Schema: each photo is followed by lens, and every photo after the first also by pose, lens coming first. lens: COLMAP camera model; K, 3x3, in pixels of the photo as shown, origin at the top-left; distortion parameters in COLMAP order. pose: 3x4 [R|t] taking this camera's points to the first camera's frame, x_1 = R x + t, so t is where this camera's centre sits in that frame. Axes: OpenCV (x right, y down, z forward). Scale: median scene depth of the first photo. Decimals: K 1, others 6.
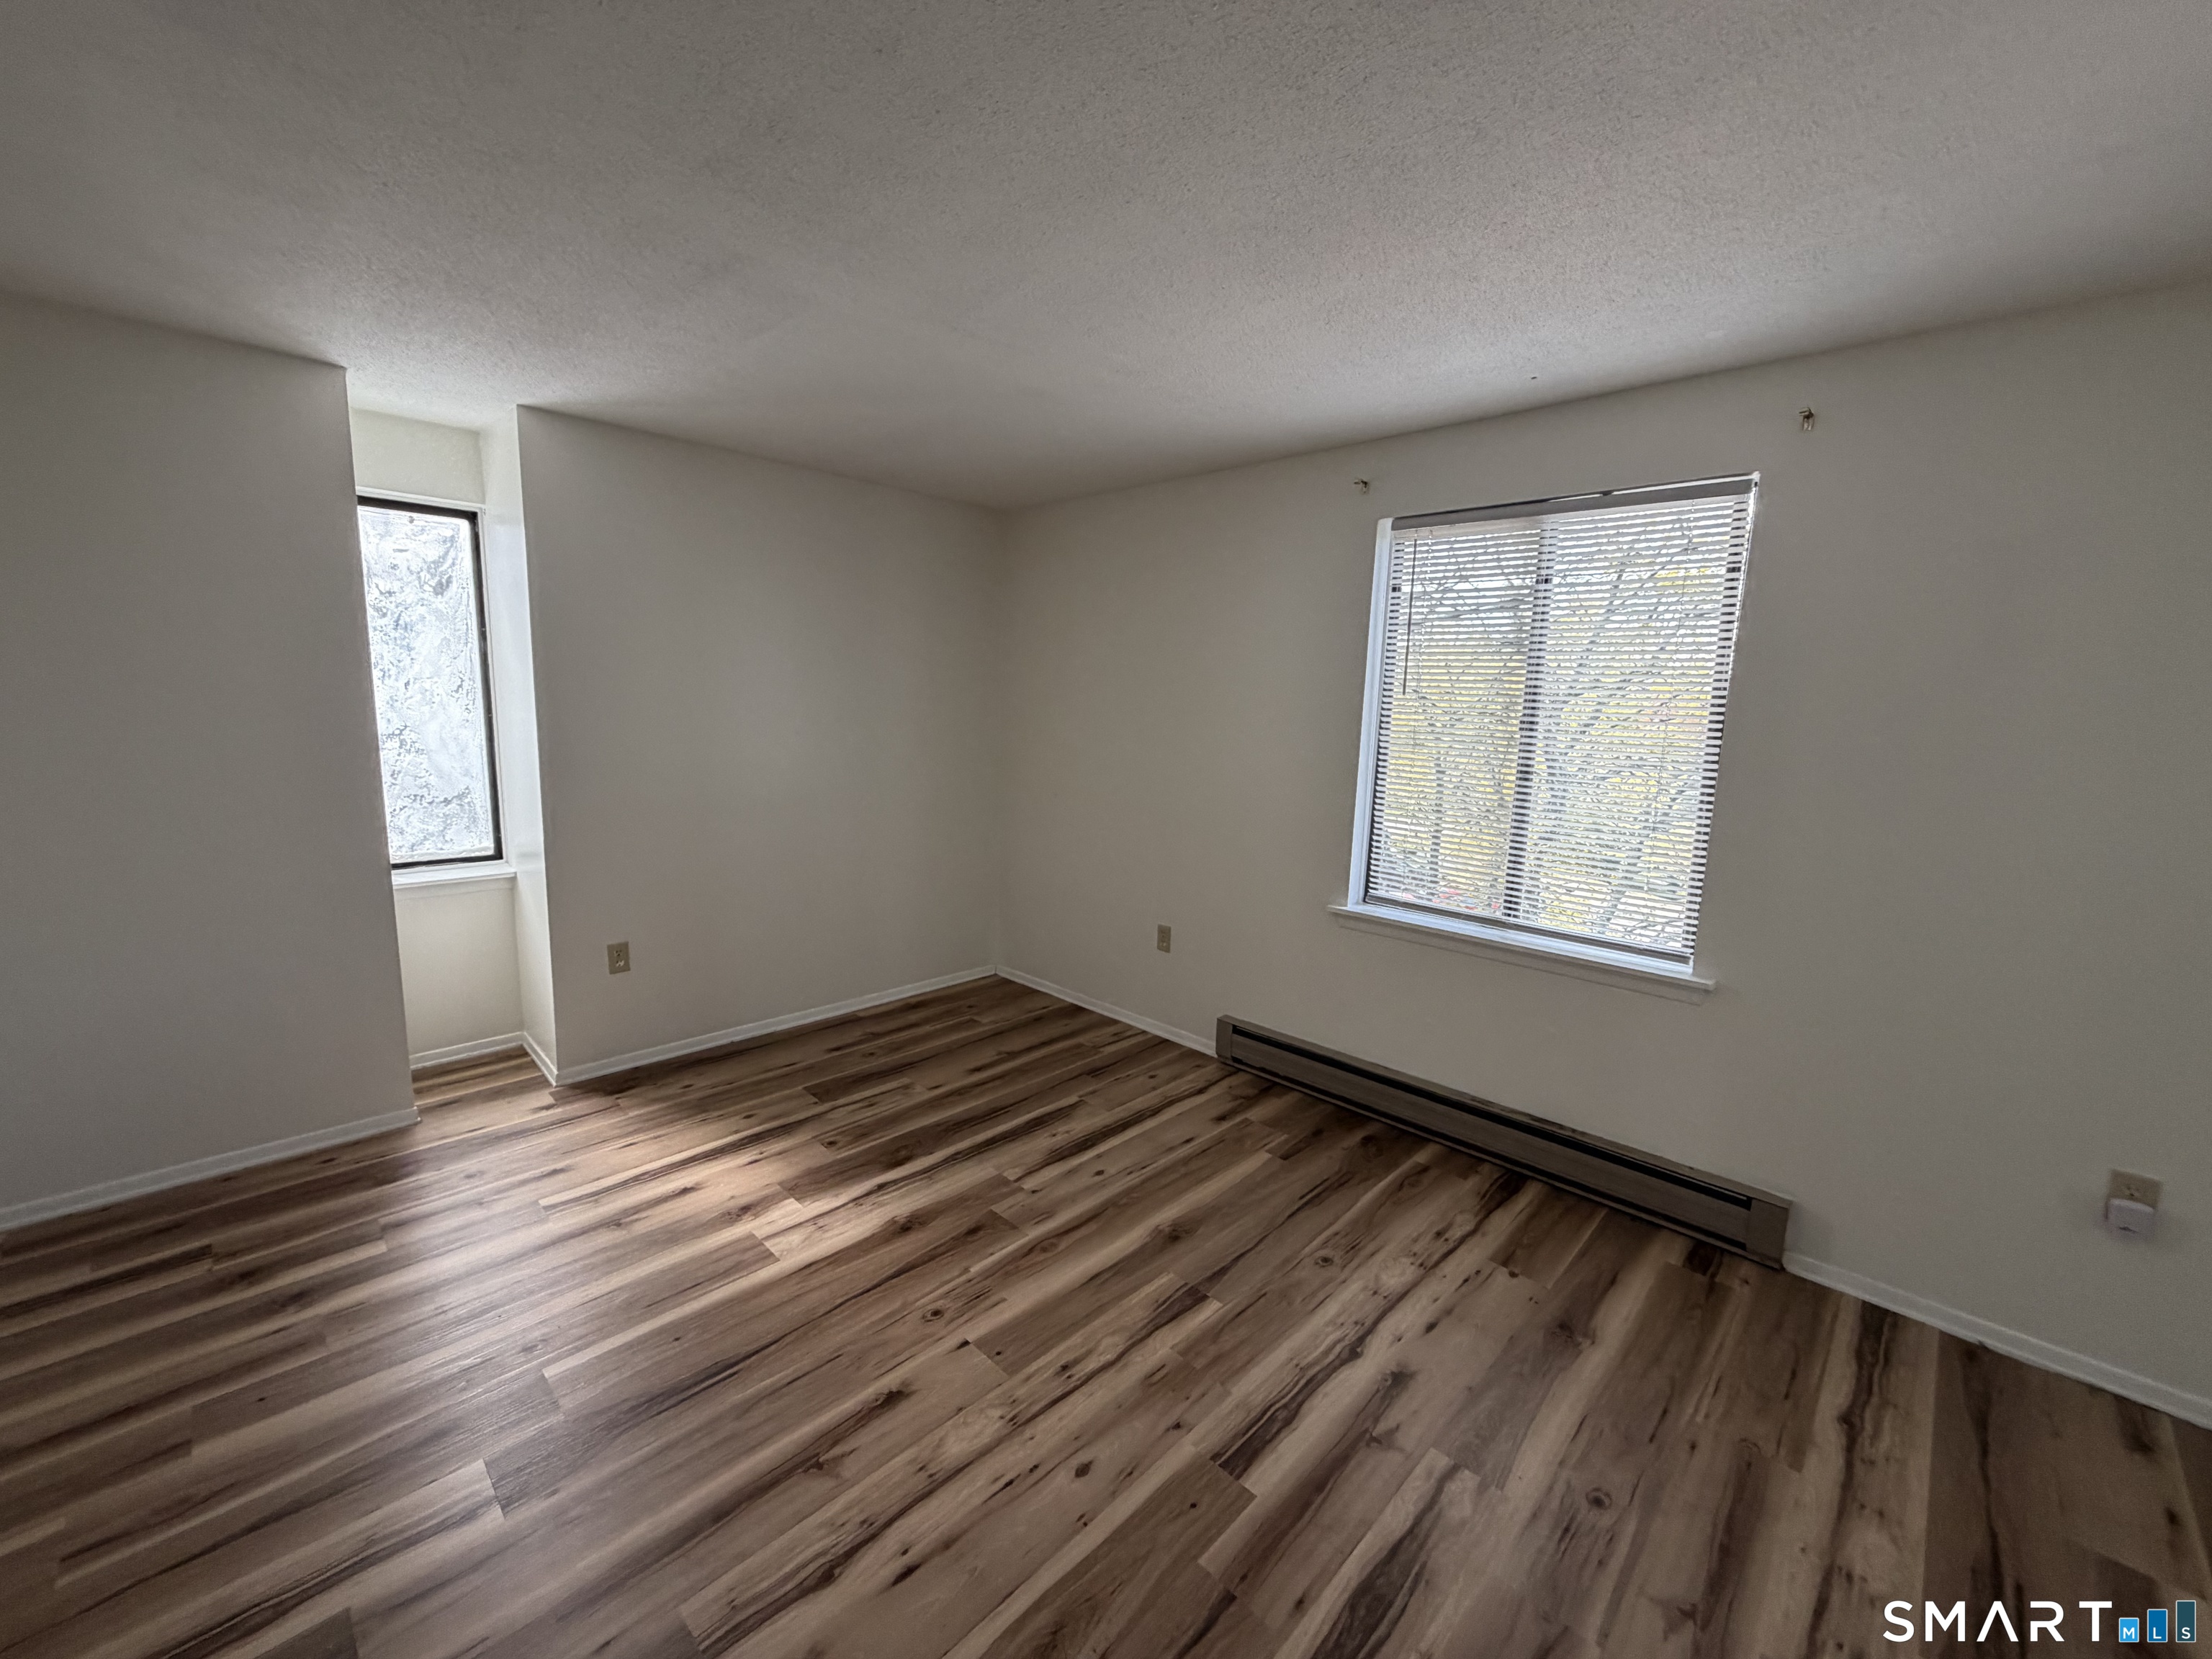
lens RADIAL K [[878.5, 0, 1097.8], [0, 878.5, 834.1], [0, 0, 1]] dist [0.000357, 0.000178]
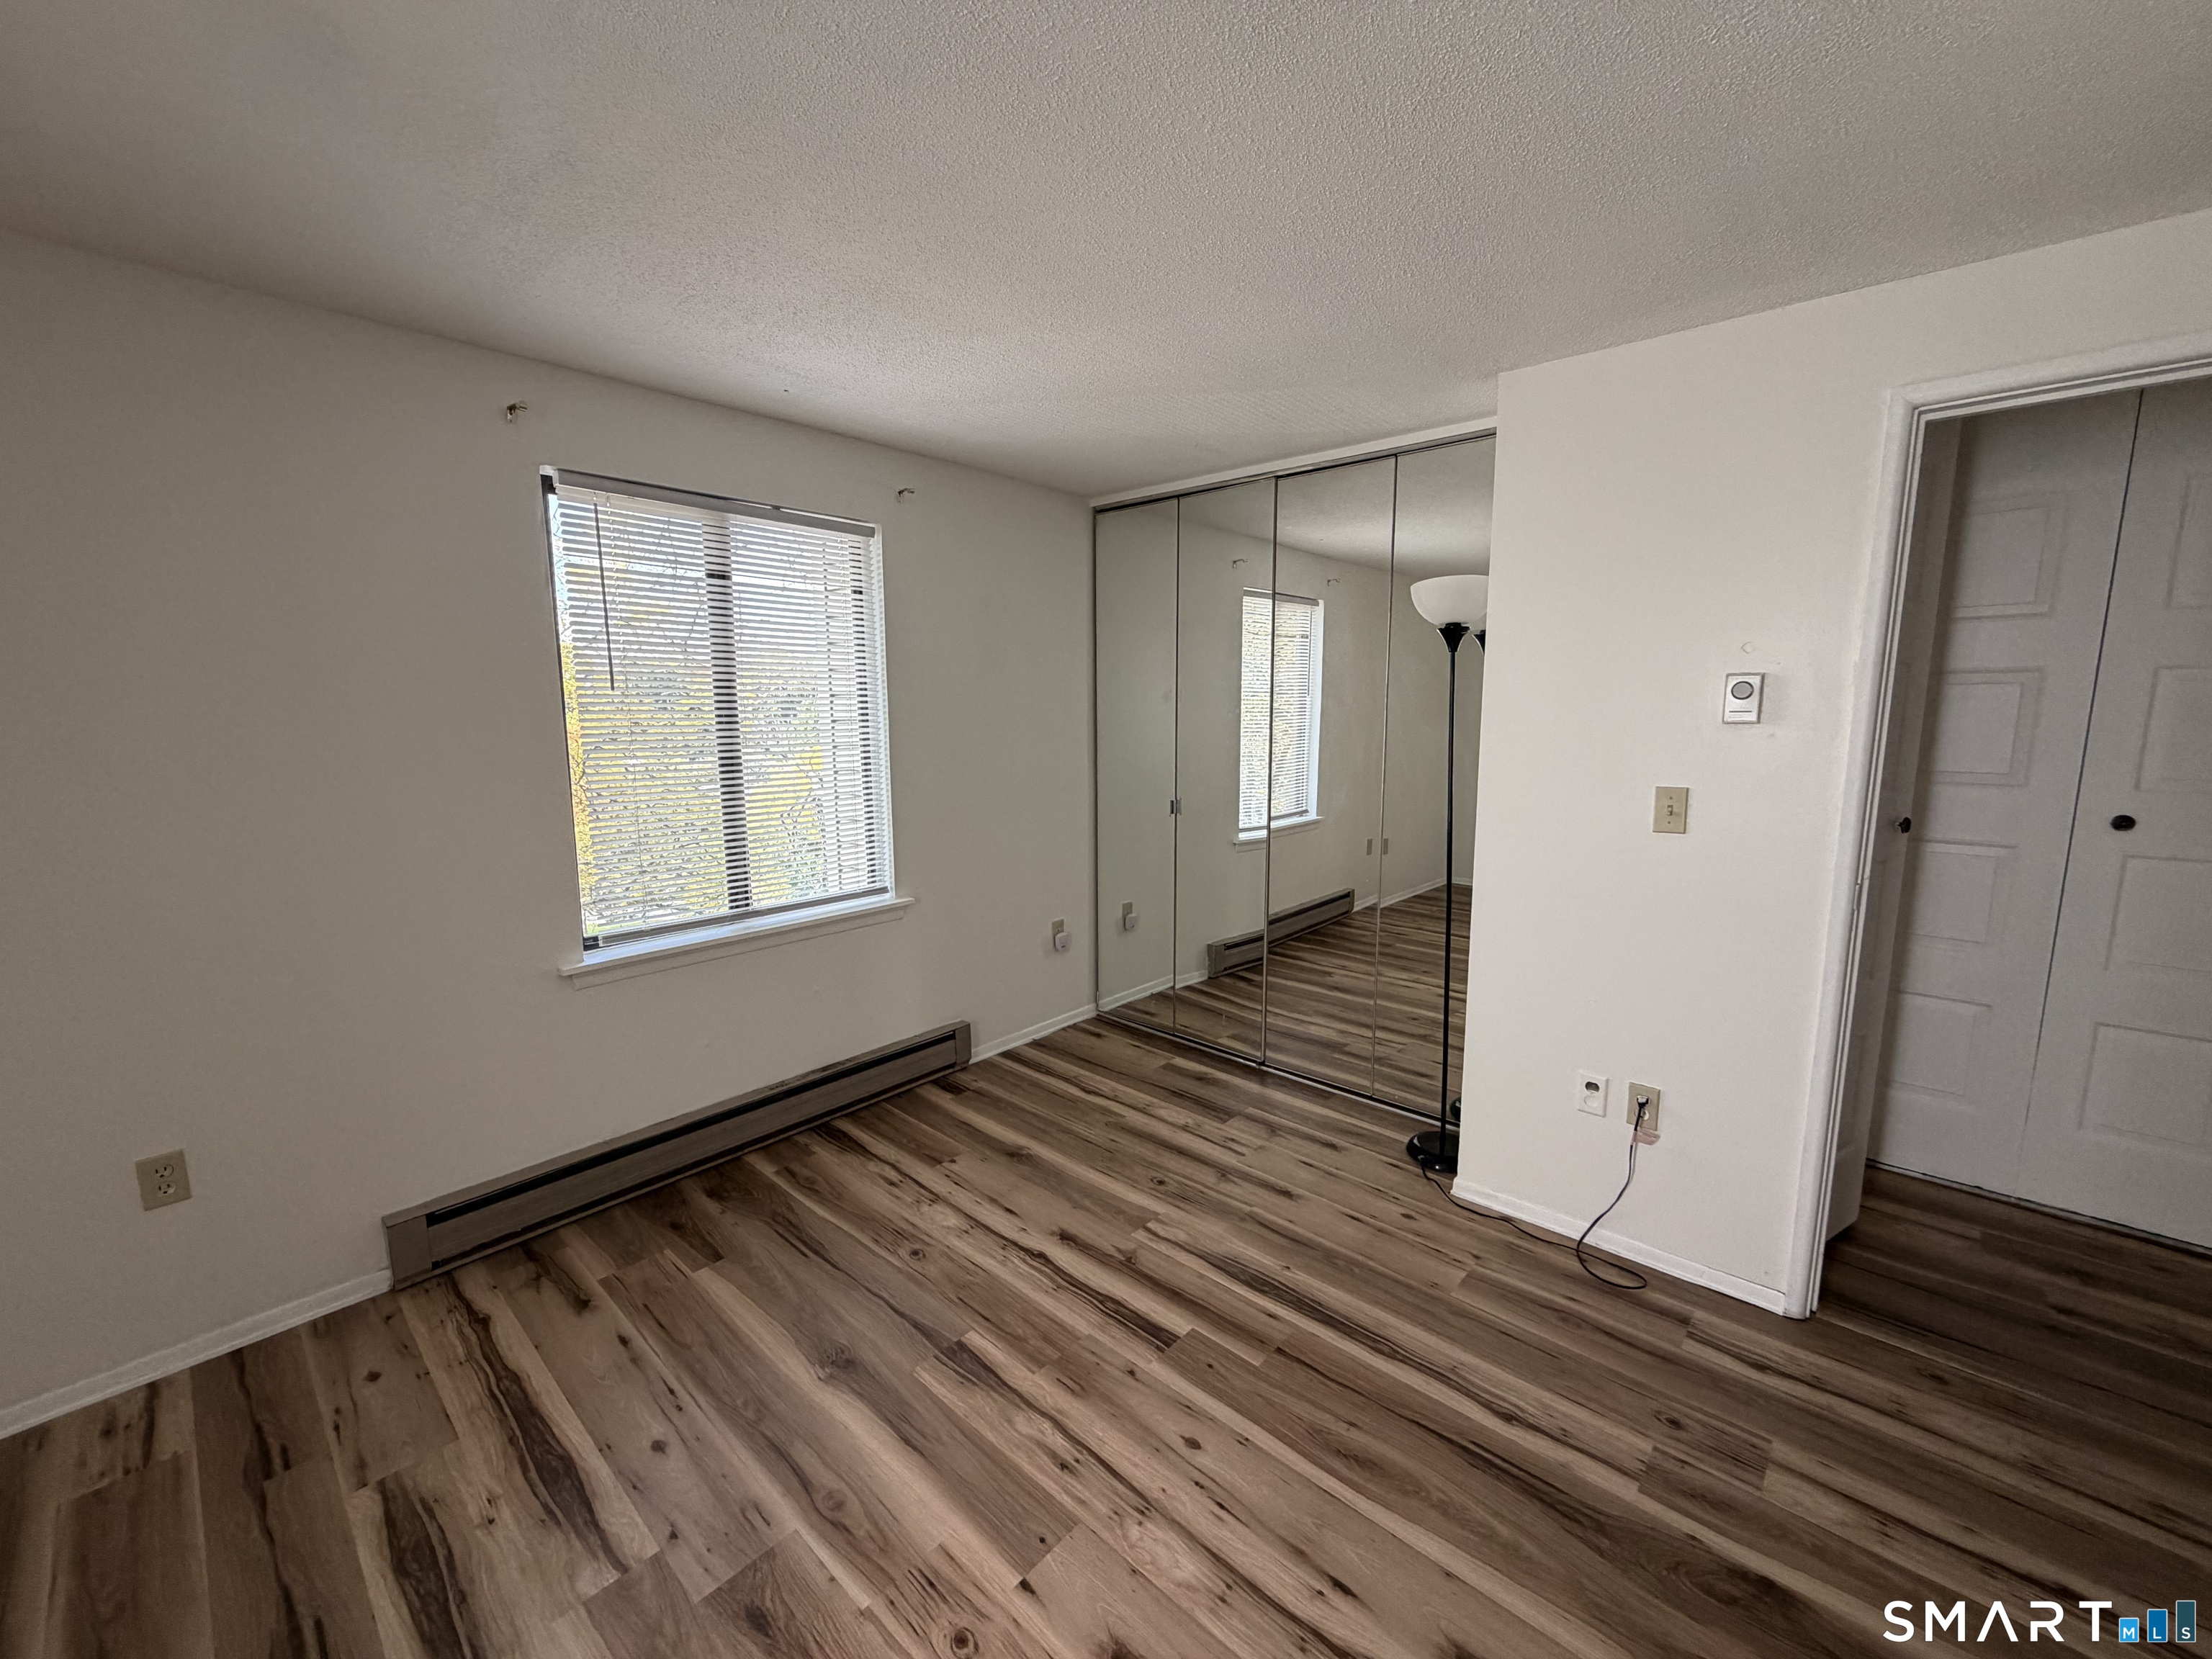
lens RADIAL K [[878.5, 0, 1096.1], [0, 878.5, 839.1], [0, 0, 1]] dist [0.000357, 0.000178]
pose [[-0.038677, -0.179056, 0.983078, -0.676048], [0.154645, 0.970889, 0.182920, -0.133651], [-0.987213, 0.159103, -0.009861, 0.751651]]
